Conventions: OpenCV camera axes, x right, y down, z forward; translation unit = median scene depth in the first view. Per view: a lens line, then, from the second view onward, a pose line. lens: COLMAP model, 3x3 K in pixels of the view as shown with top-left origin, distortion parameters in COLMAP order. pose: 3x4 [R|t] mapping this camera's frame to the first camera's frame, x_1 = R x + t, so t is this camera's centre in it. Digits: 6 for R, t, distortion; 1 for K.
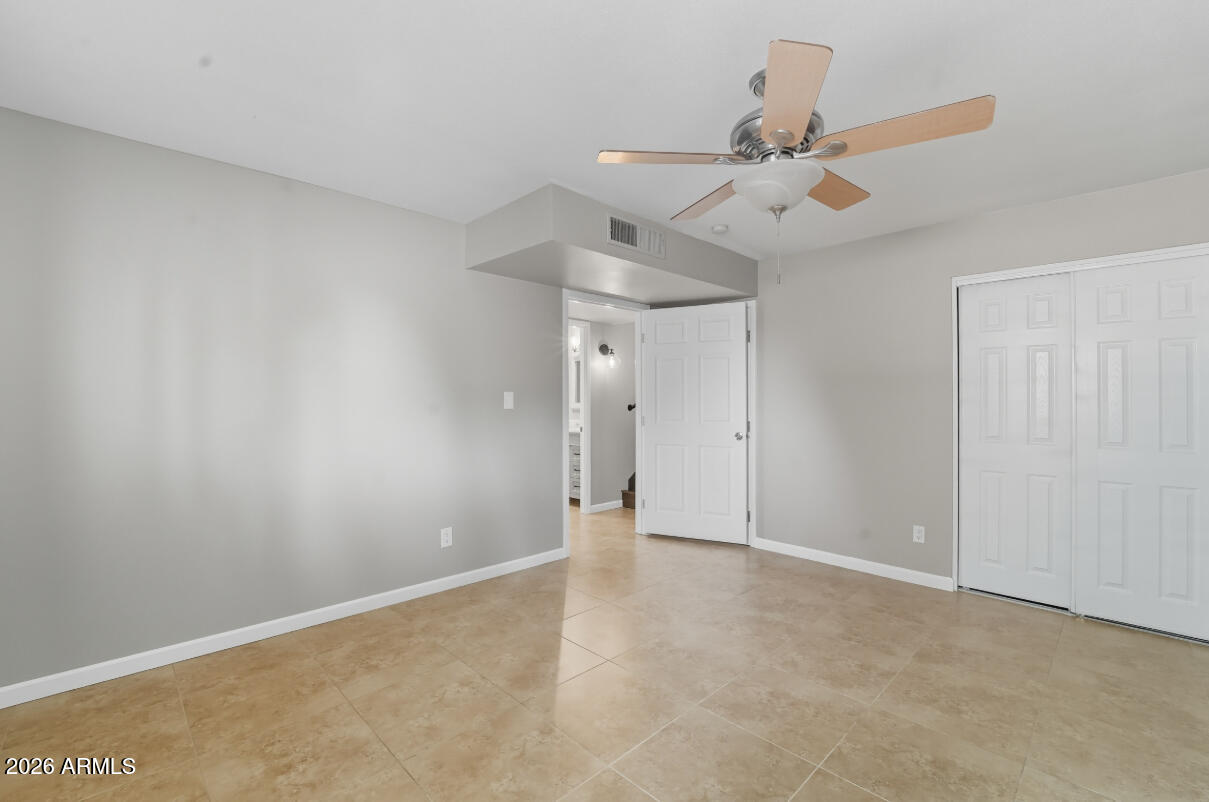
lens RADIAL K [[498.4, 0, 607.2], [0, 498.4, 401.3], [0, 0, 1]] dist [-0.022633, 0.000034]
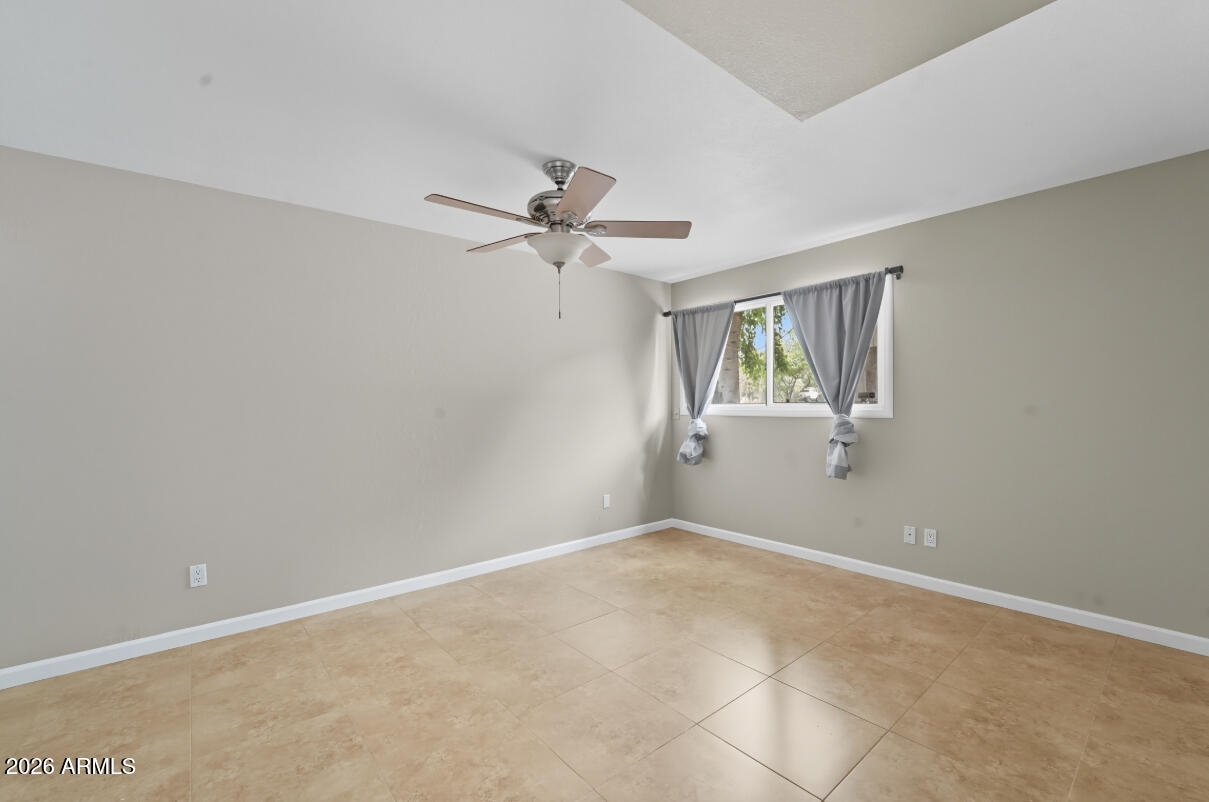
lens RADIAL K [[498.4, 0, 607.2], [0, 498.4, 401.3], [0, 0, 1]] dist [-0.022633, 0.000034]
pose [[-0.996108, 0.007421, 0.087832, 0.077238], [0.007806, 0.999961, 0.004048, -0.008513], [-0.087798, 0.004718, -0.996127, 1.873311]]
